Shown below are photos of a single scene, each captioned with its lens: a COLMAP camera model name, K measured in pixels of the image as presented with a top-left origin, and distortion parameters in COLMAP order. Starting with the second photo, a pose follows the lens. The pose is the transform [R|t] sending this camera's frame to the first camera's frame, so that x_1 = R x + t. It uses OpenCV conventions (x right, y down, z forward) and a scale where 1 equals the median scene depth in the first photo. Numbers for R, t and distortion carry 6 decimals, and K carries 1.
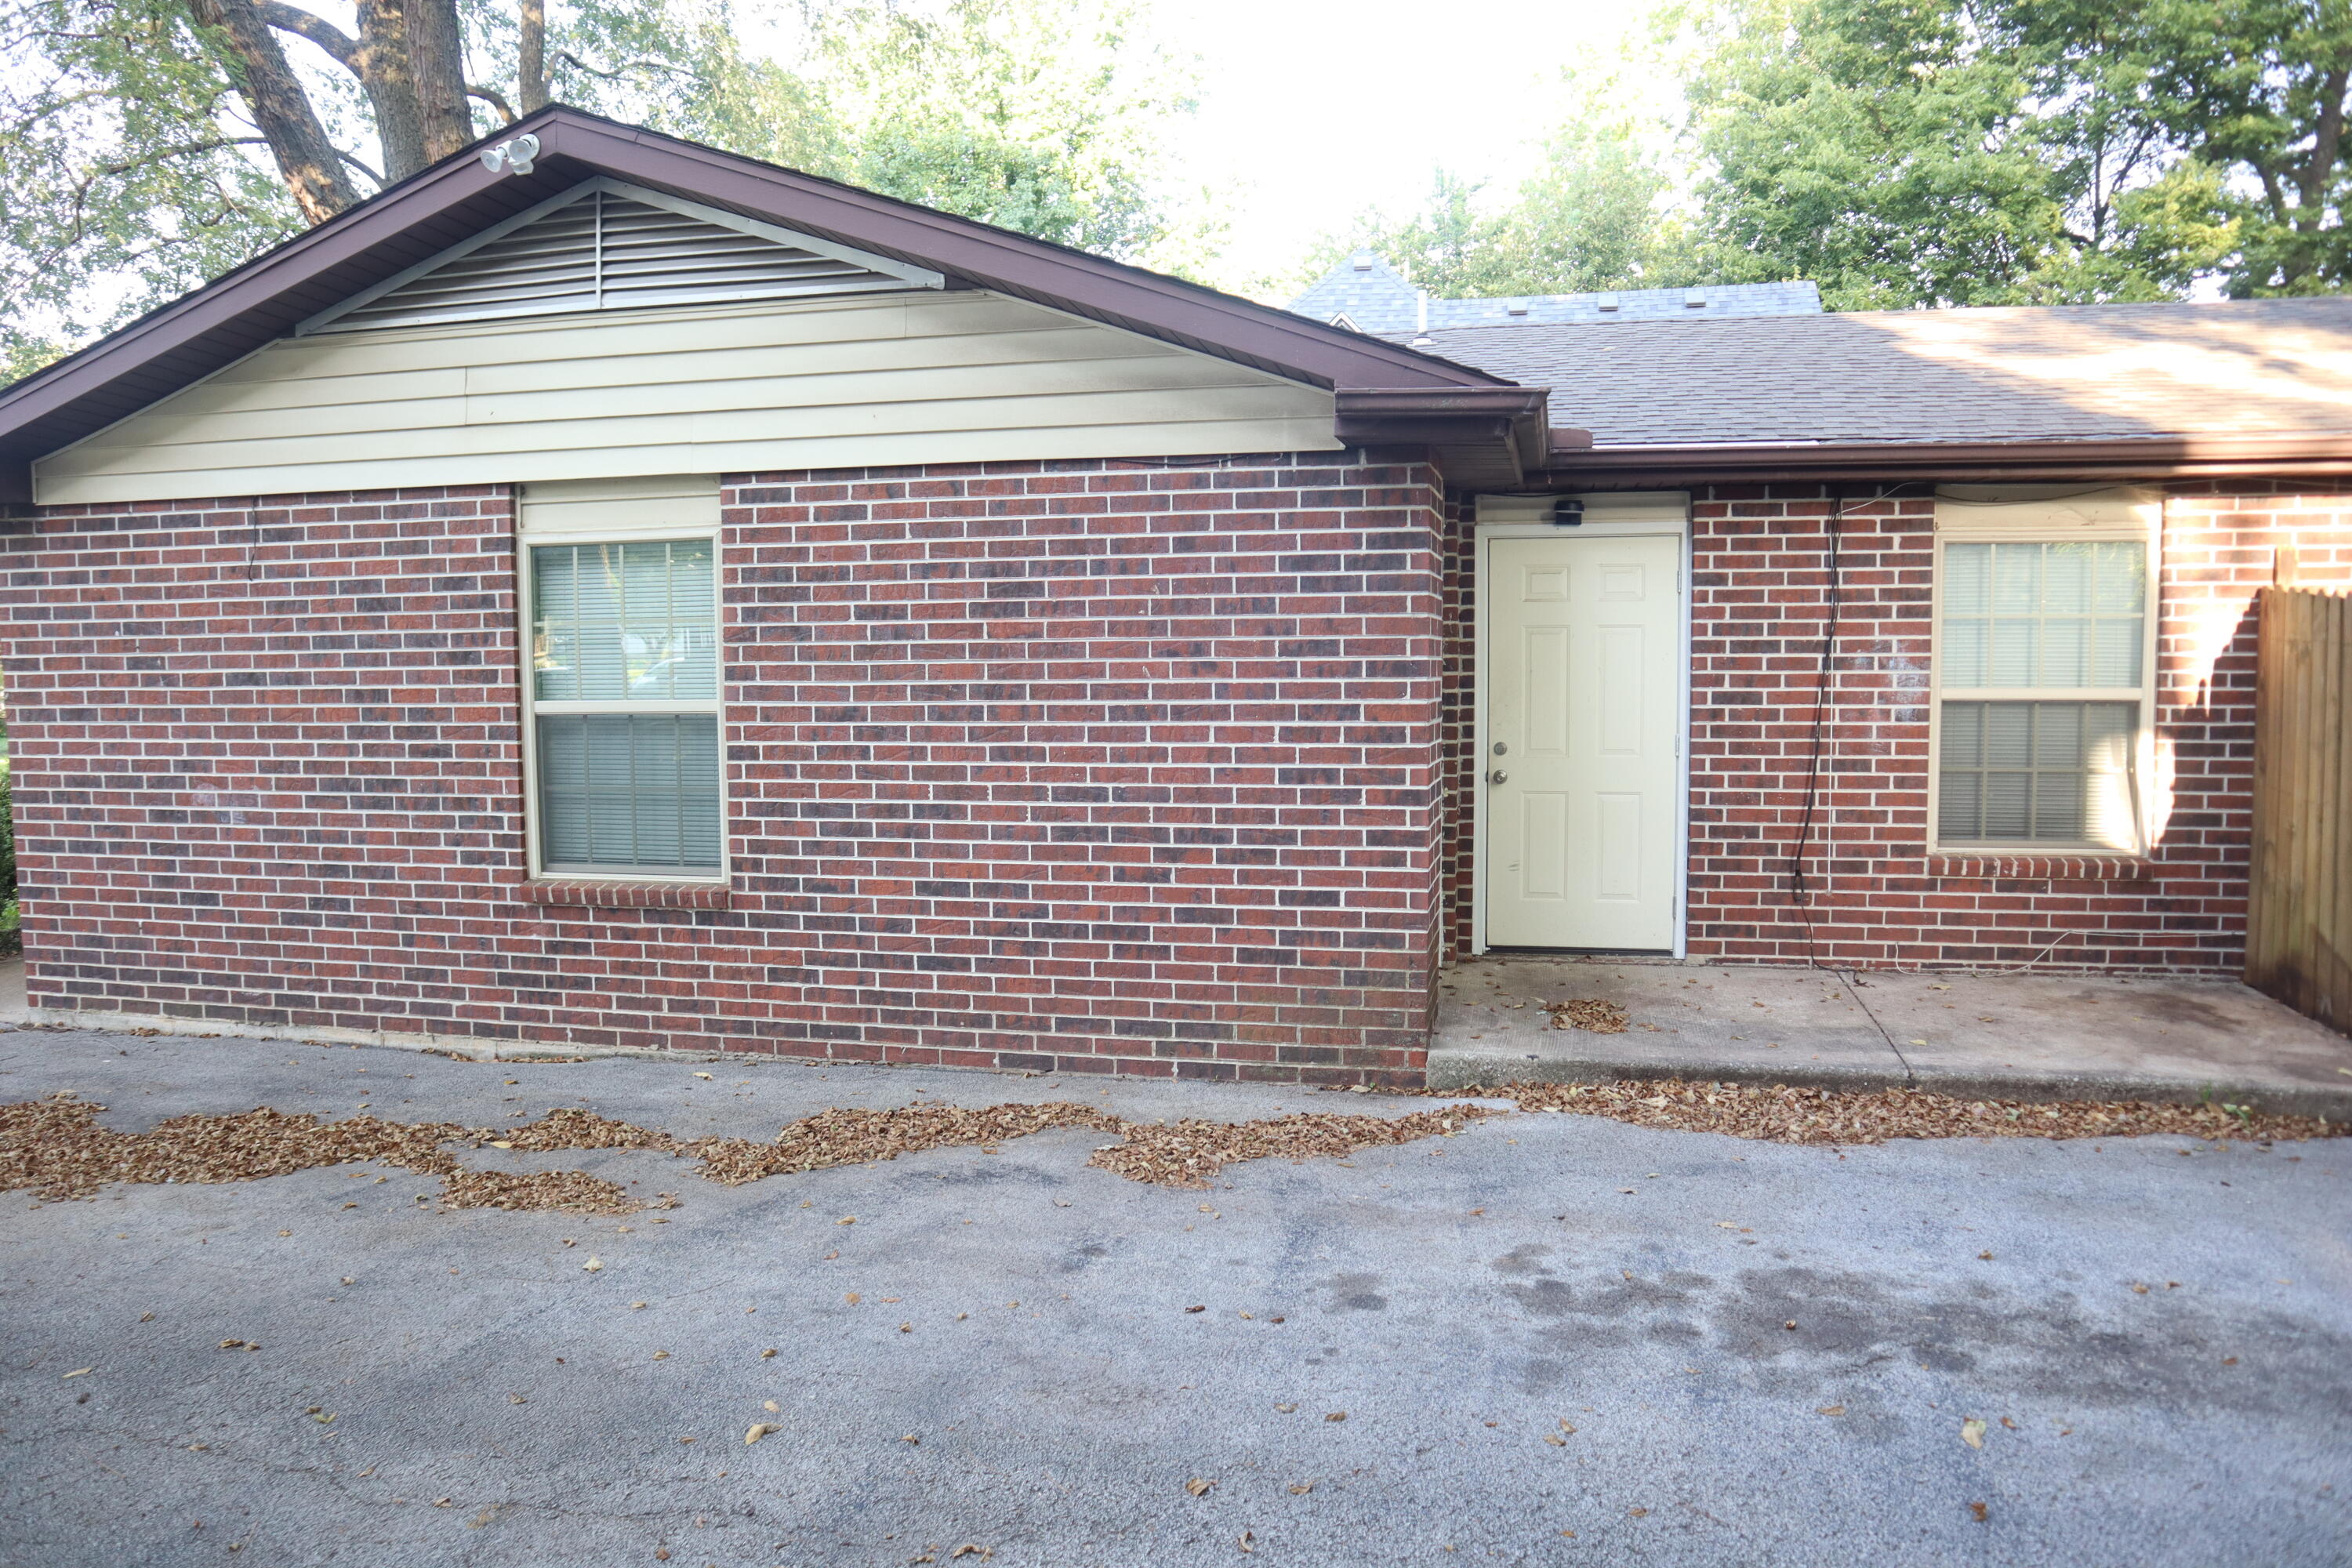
lens RADIAL K [[1633.1, 0, 1169.5], [0, 1633.1, 799.3], [0, 0, 1]] dist [-0.136143, 0.109488]
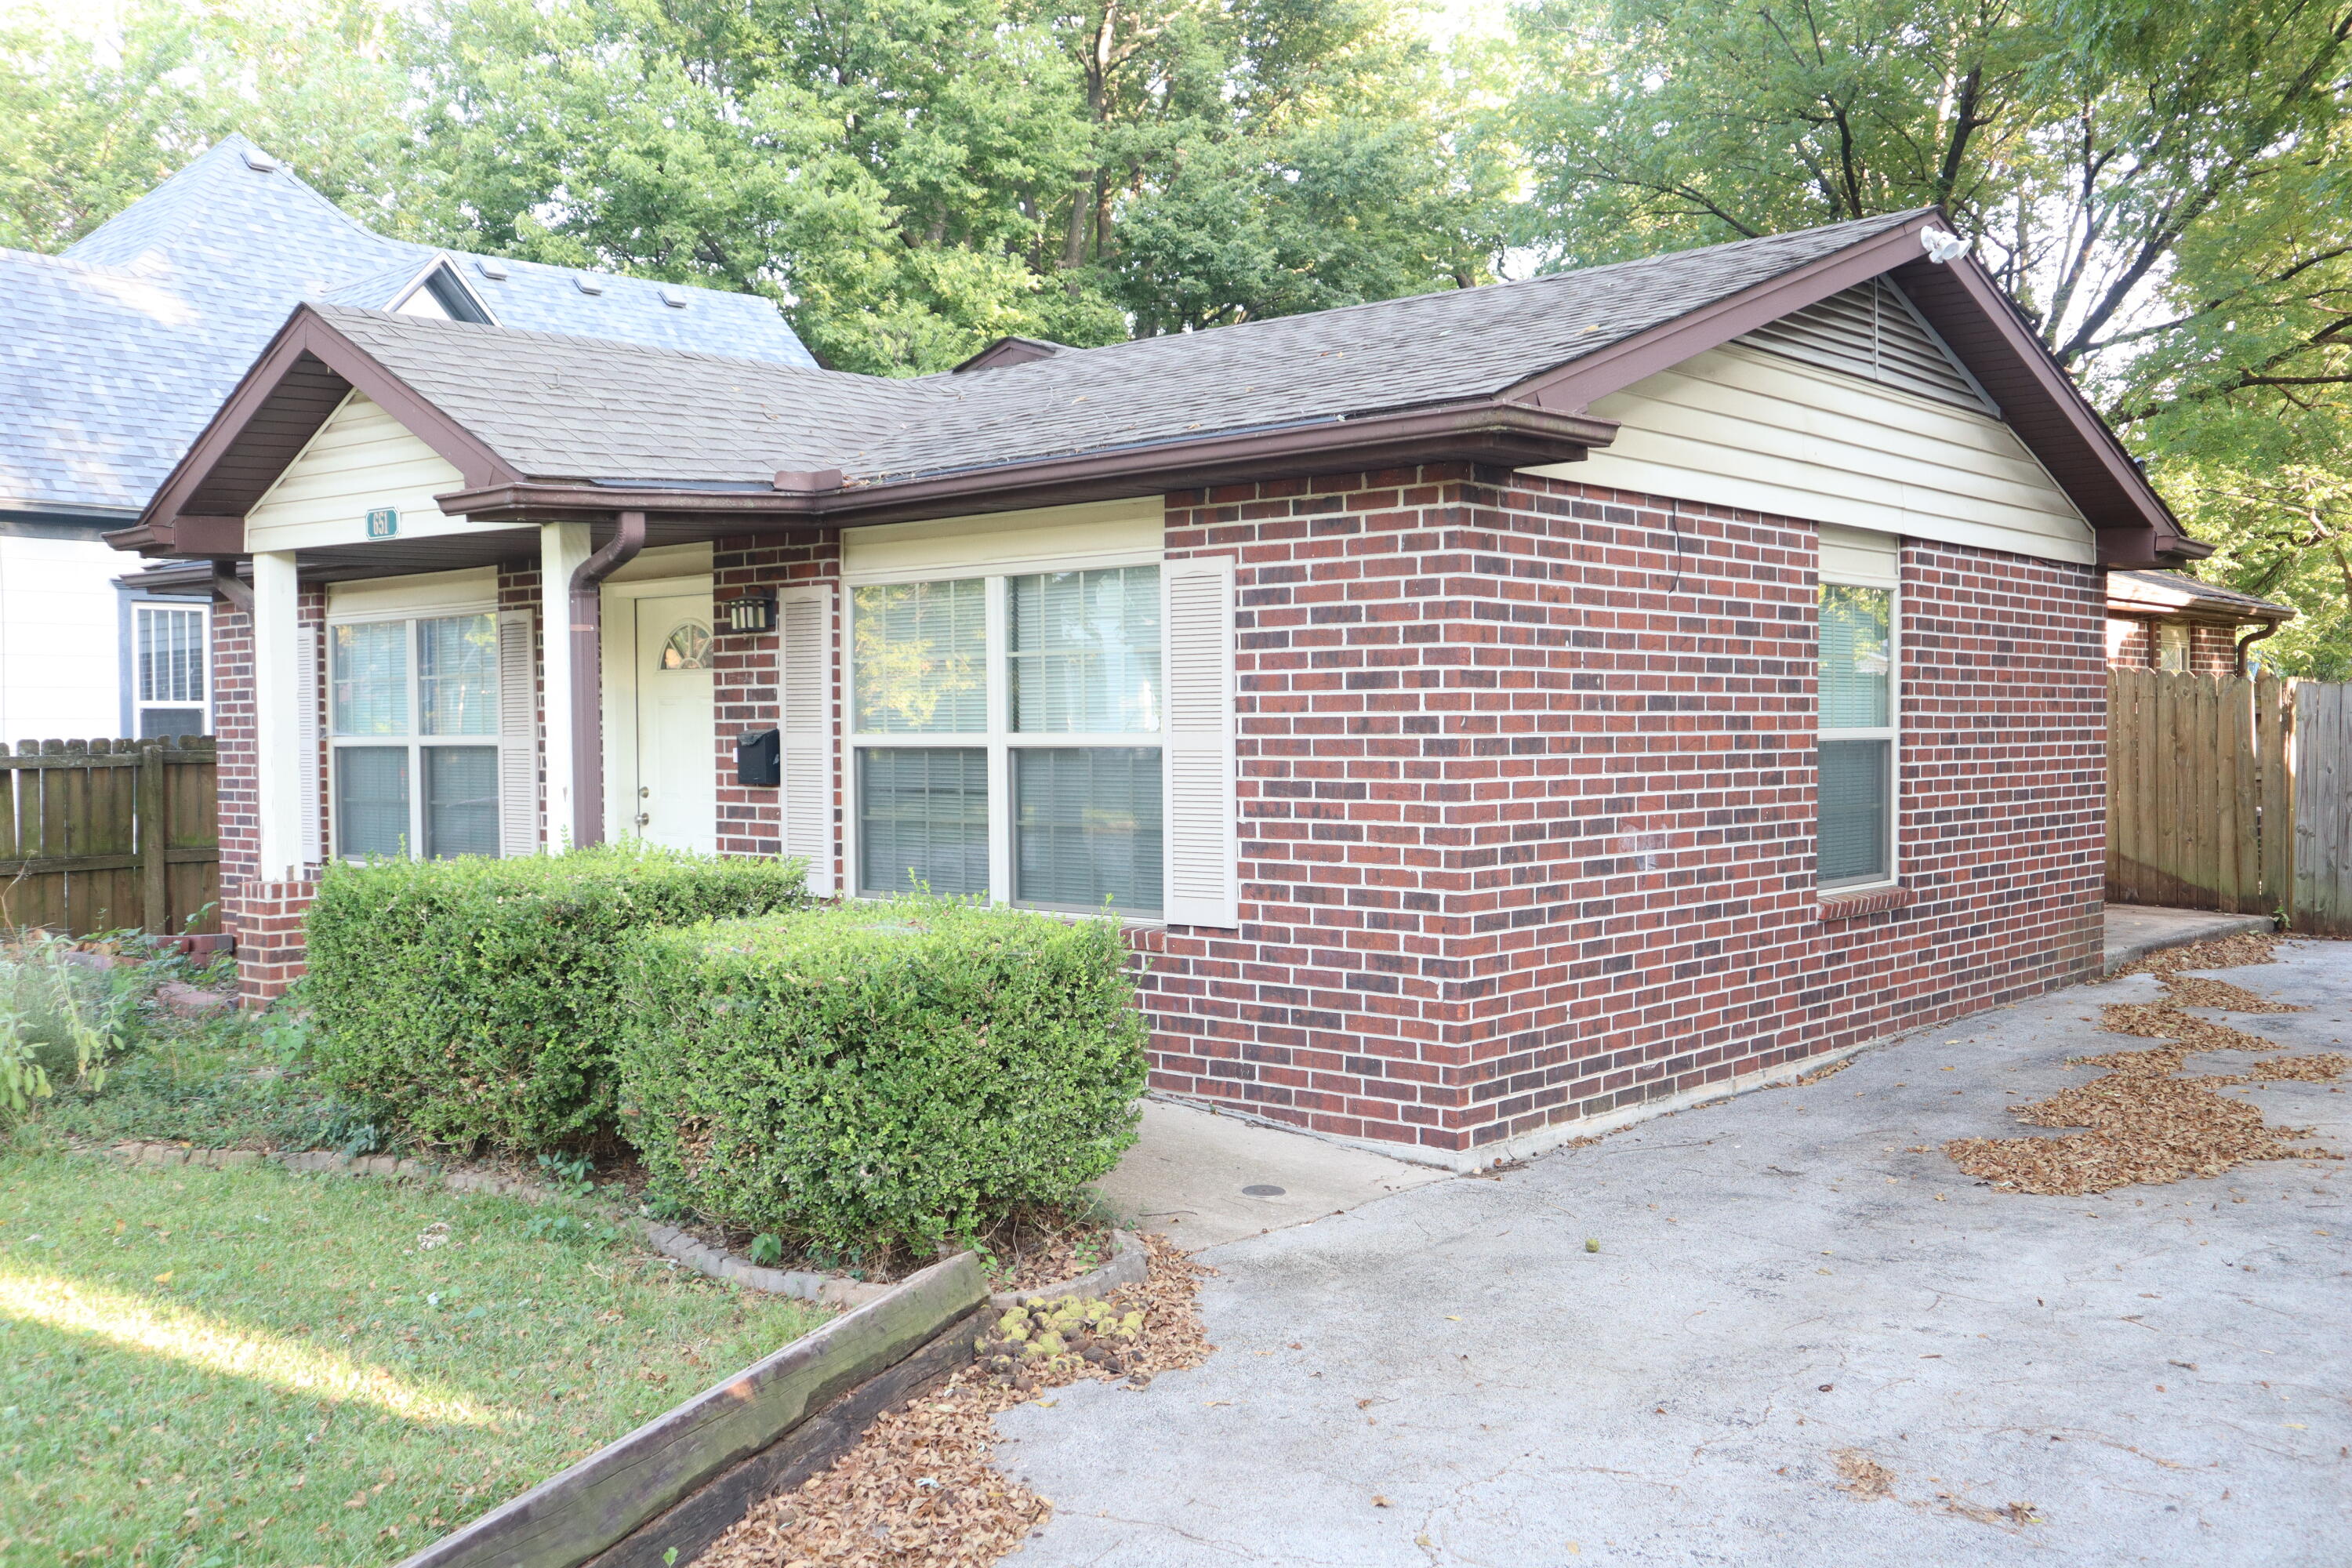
lens RADIAL K [[2112.7, 0, 1176.0], [0, 2112.7, 784.0], [0, 0, 1]] dist [-0.002290, -0.000173]
pose [[0.477769, -0.023436, 0.878173, -1.771441], [0.067829, 0.997644, -0.010278, -0.037915], [-0.875863, 0.064477, 0.478233, 0.685143]]
